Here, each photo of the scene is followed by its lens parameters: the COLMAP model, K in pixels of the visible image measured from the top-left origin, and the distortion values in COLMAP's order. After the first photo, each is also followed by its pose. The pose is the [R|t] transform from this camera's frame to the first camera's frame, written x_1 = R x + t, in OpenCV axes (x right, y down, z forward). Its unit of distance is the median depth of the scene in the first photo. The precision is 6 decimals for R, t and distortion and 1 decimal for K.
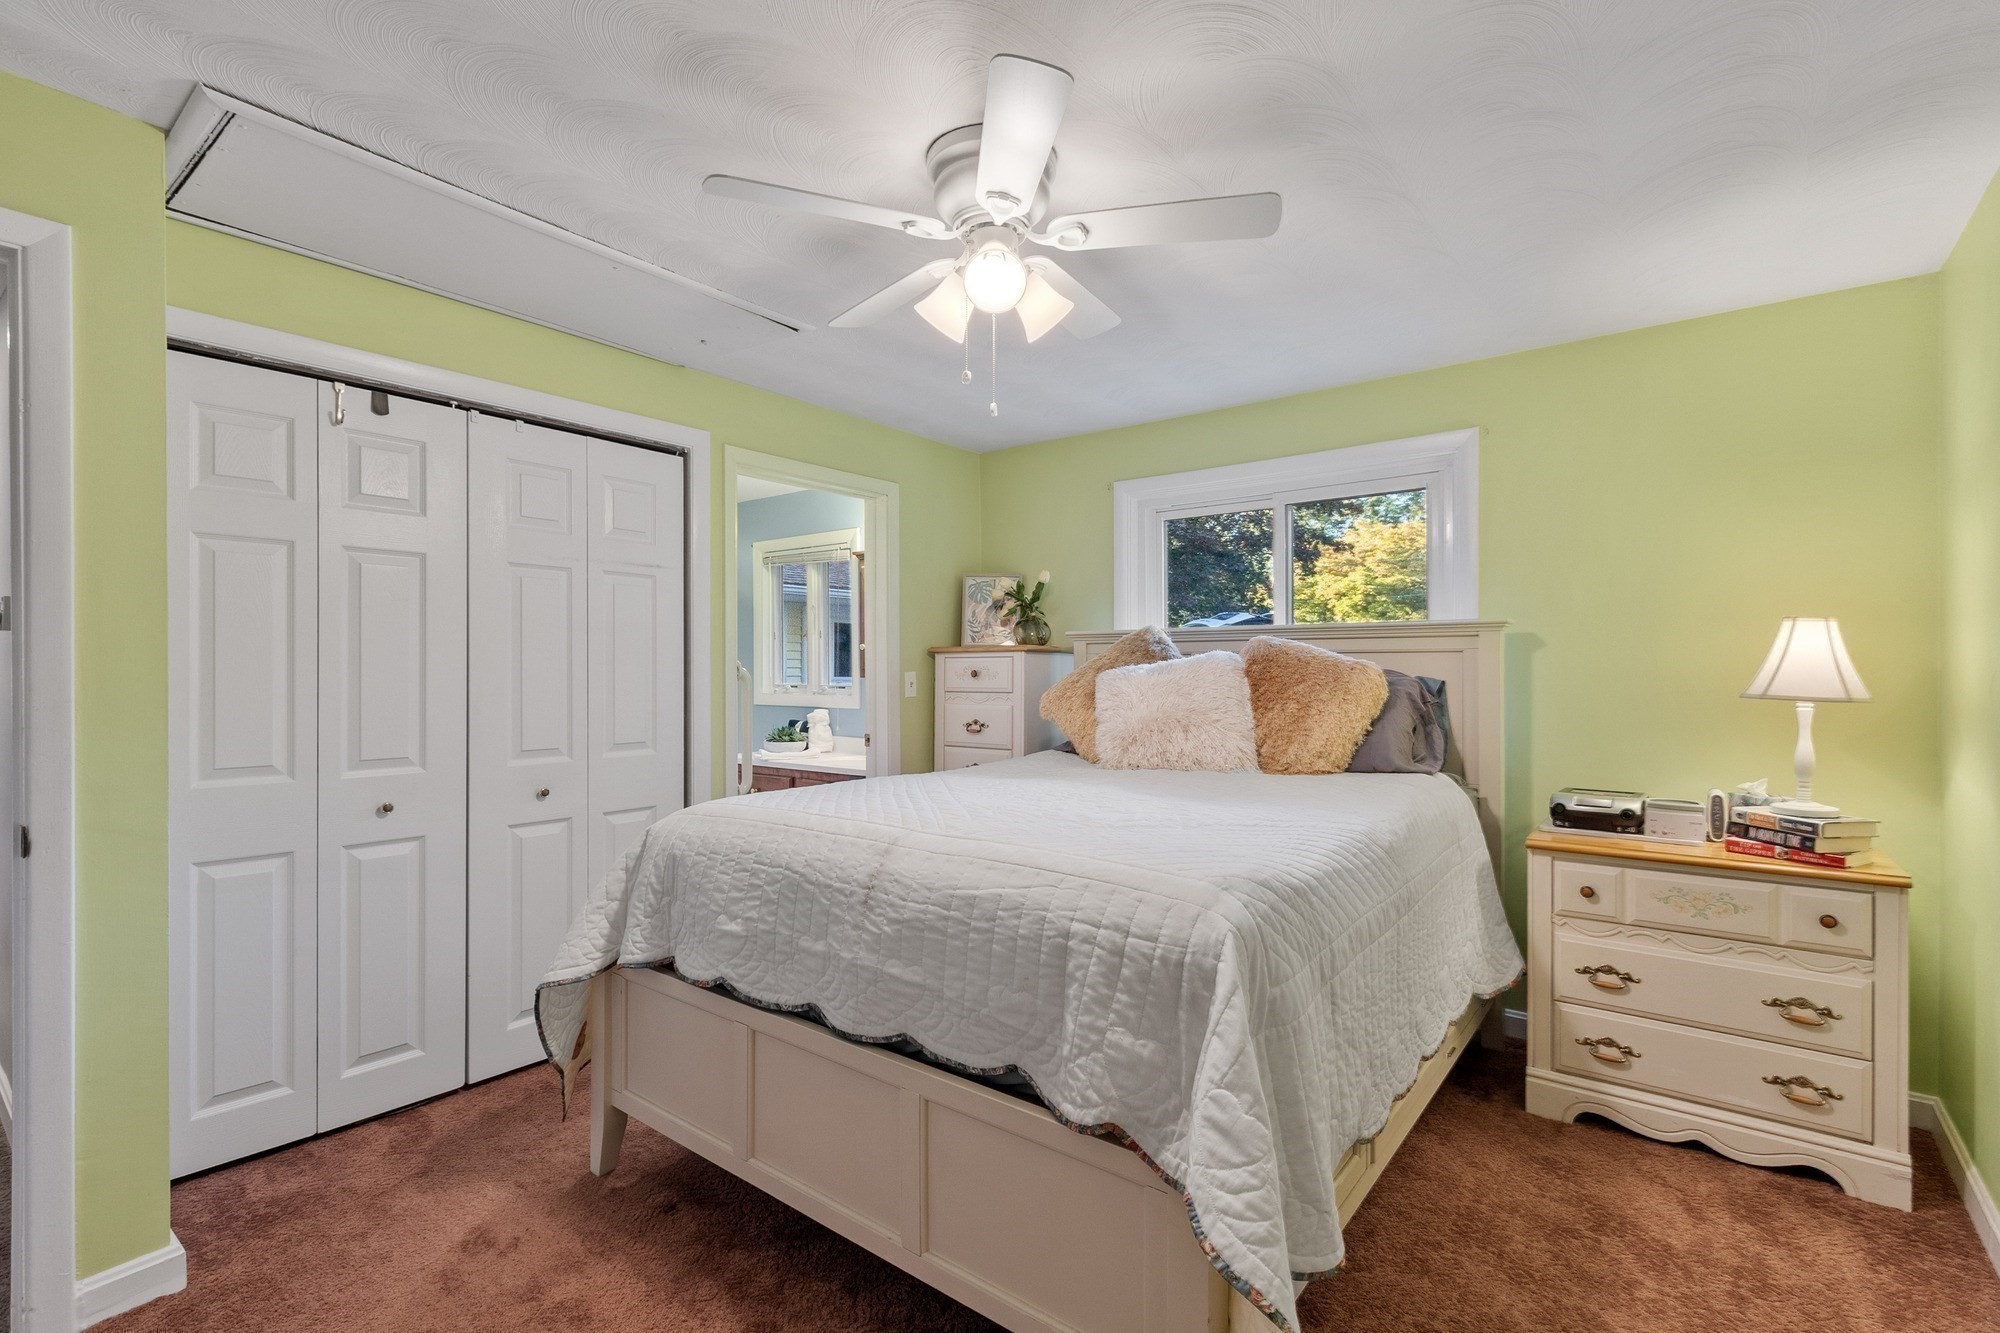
lens RADIAL K [[870.9, 0, 1002.7], [0, 870.9, 672.3], [0, 0, 1]] dist [0.001241, -0.000946]
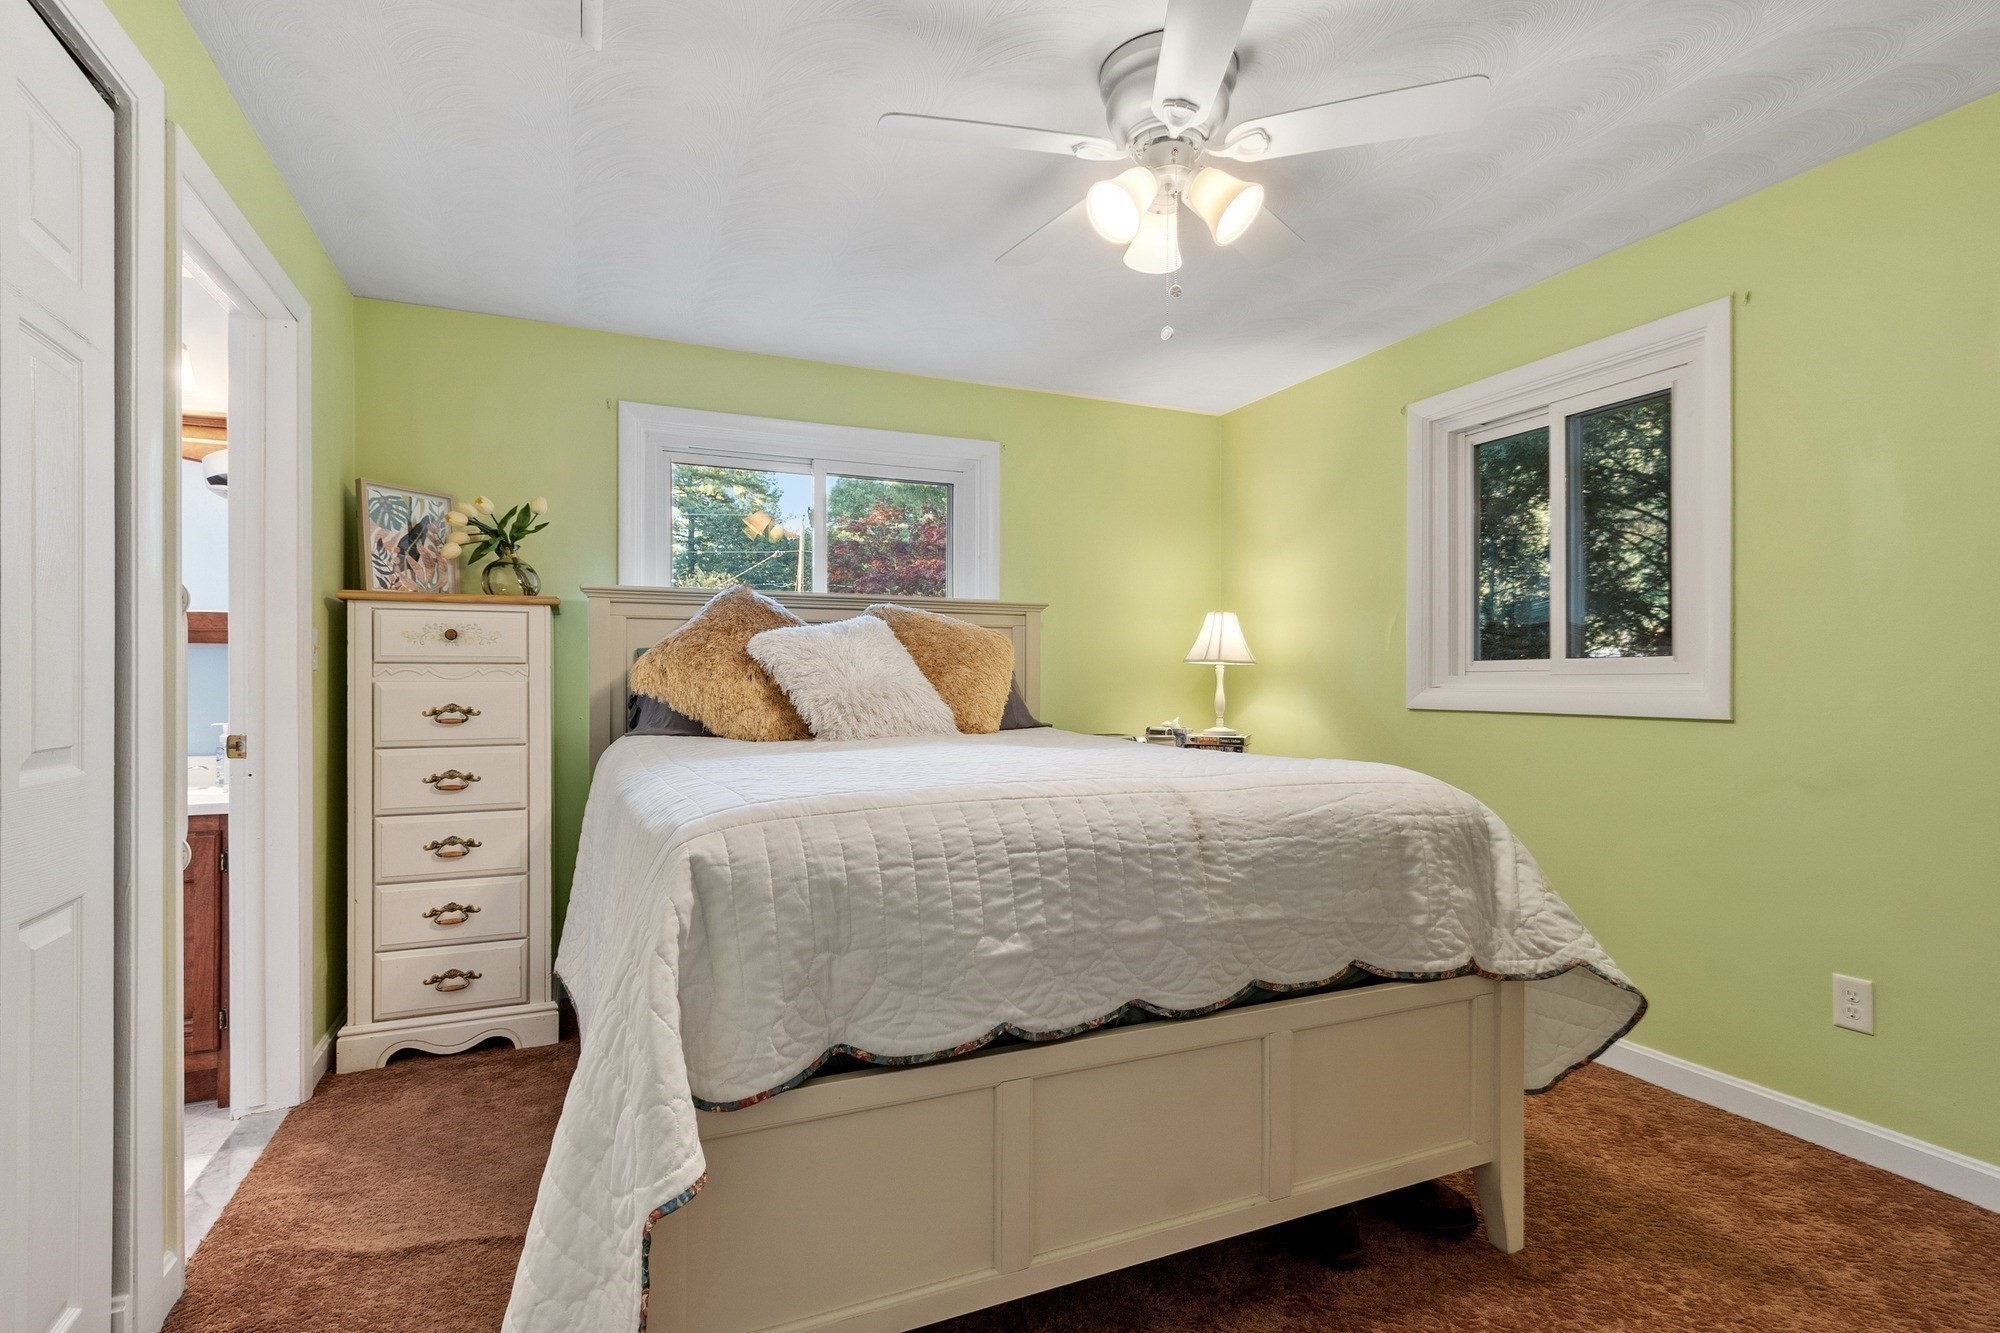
lens RADIAL K [[917.5, 0, 996.6], [0, 917.5, 676.7], [0, 0, 1]] dist [0.004165, 0.000123]
pose [[0.500293, 0.001700, 0.865854, -1.014981], [-0.000826, 0.999999, -0.001486, 0.081292], [-0.865856, 0.000028, 0.500294, 0.681422]]
